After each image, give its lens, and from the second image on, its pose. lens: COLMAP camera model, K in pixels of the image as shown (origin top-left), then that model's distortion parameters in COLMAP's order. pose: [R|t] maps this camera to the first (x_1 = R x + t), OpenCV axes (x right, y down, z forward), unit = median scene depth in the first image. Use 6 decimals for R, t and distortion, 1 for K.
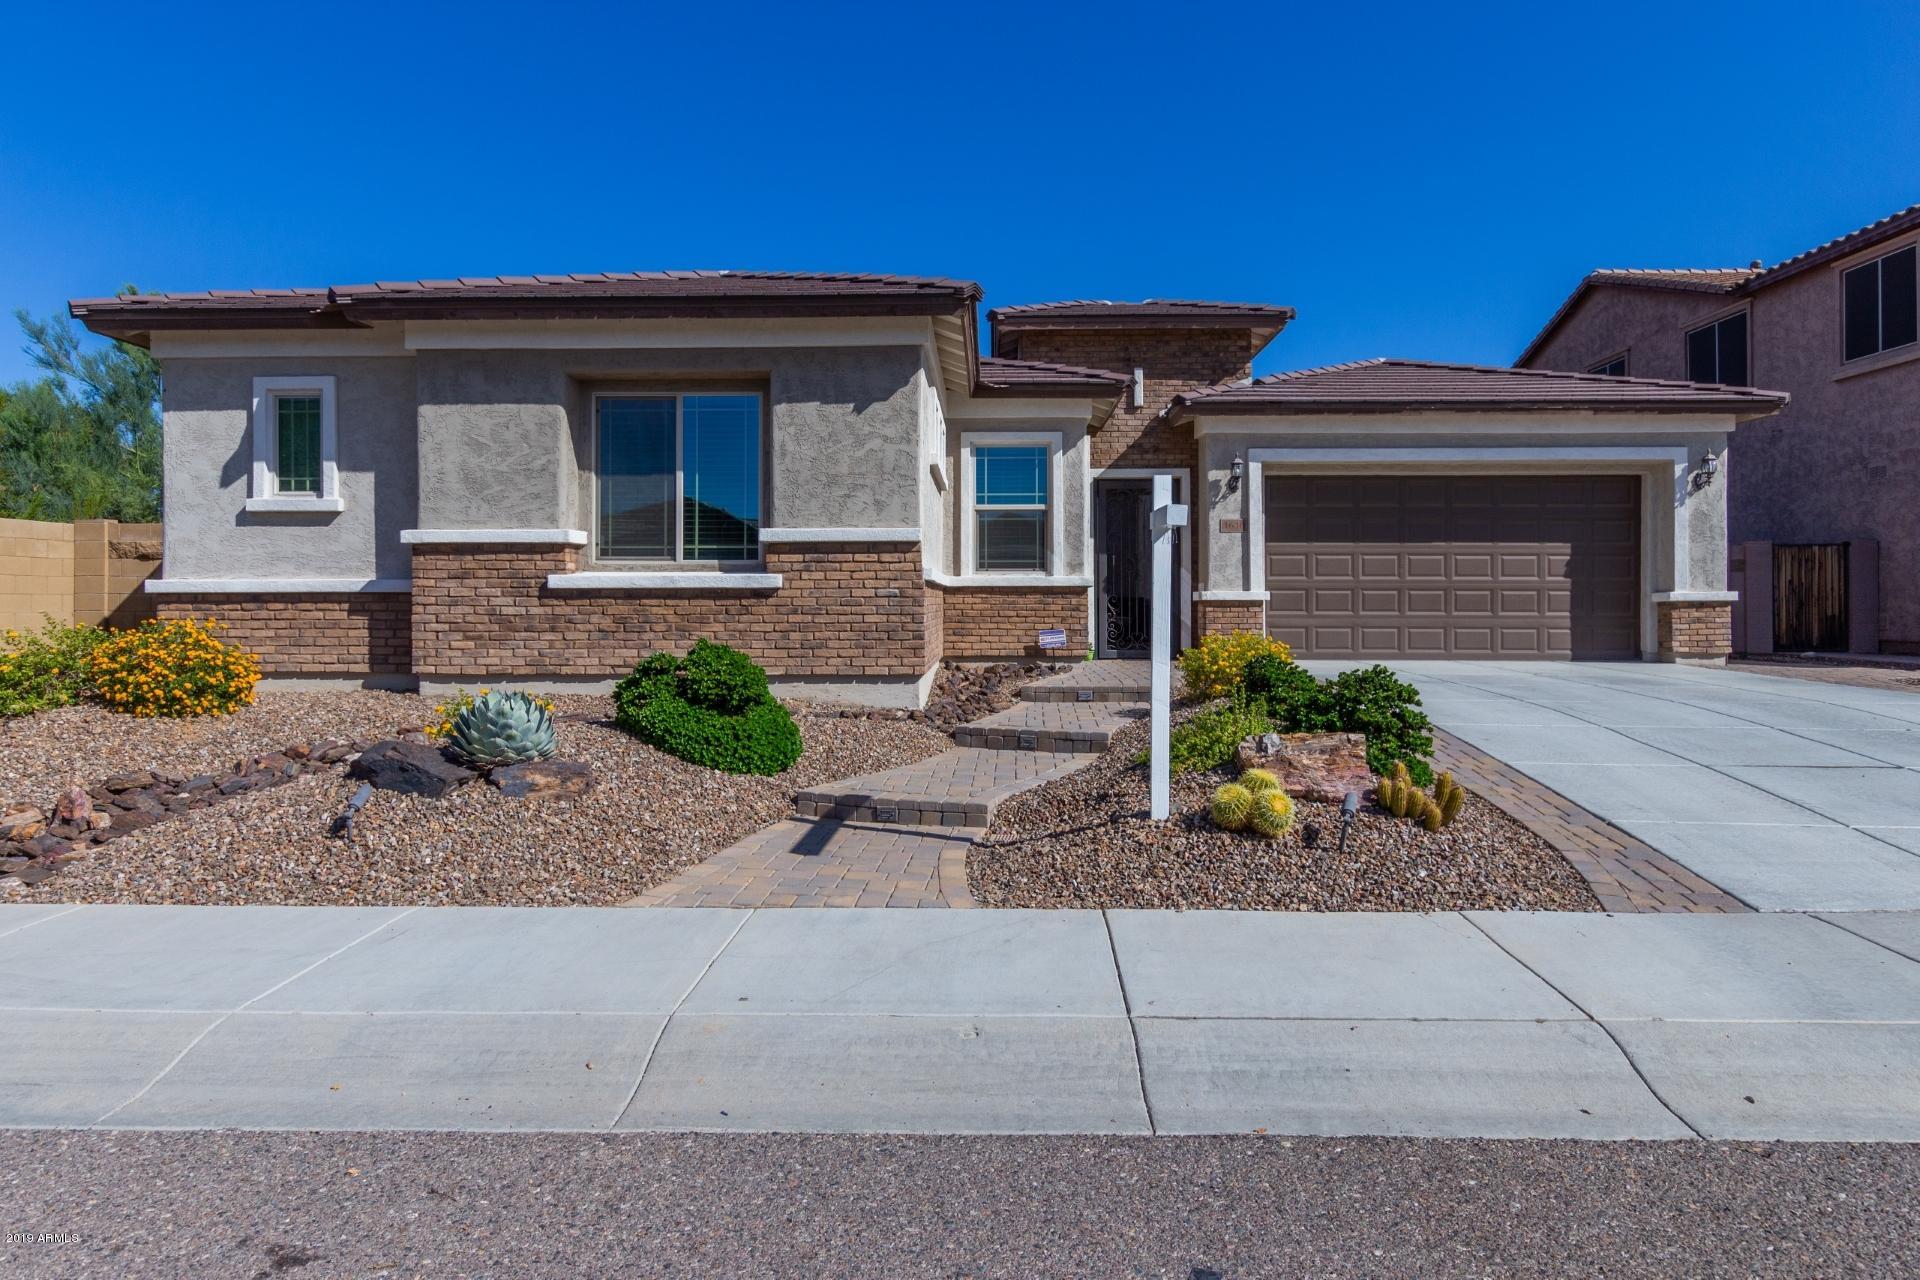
lens RADIAL K [[1135.3, 0, 993.6], [0, 1135.3, 598.2], [0, 0, 1]] dist [0.004711, -0.001236]
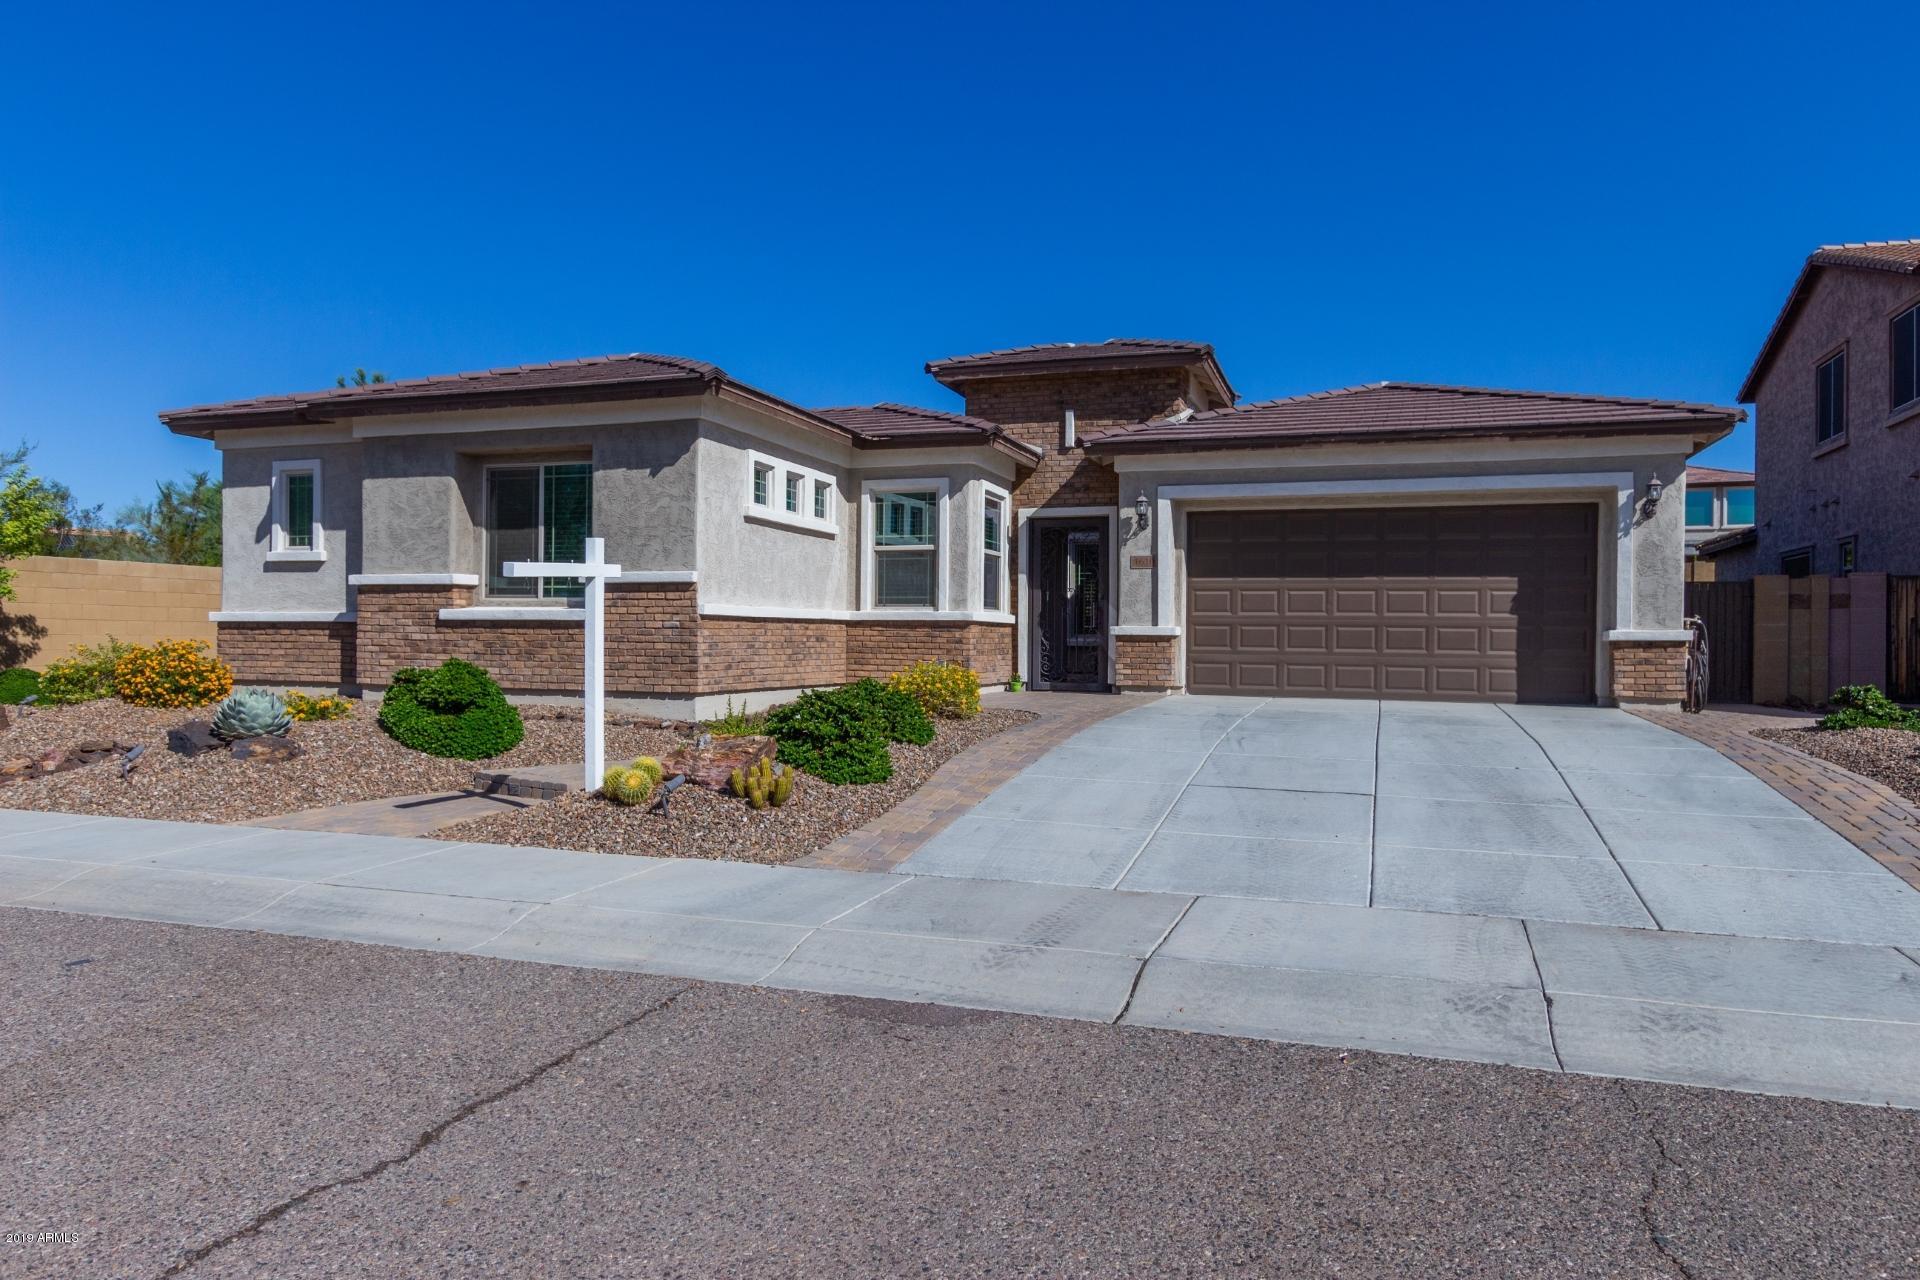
lens RADIAL K [[1225.3, 0, 957.6], [0, 1225.3, 635.3], [0, 0, 1]] dist [0.008833, -0.004840]
pose [[0.955313, 0.008930, -0.295460, 0.524643], [-0.008516, 0.999960, 0.002688, 0.000424], [0.295472, -0.000052, 0.955351, -0.140979]]
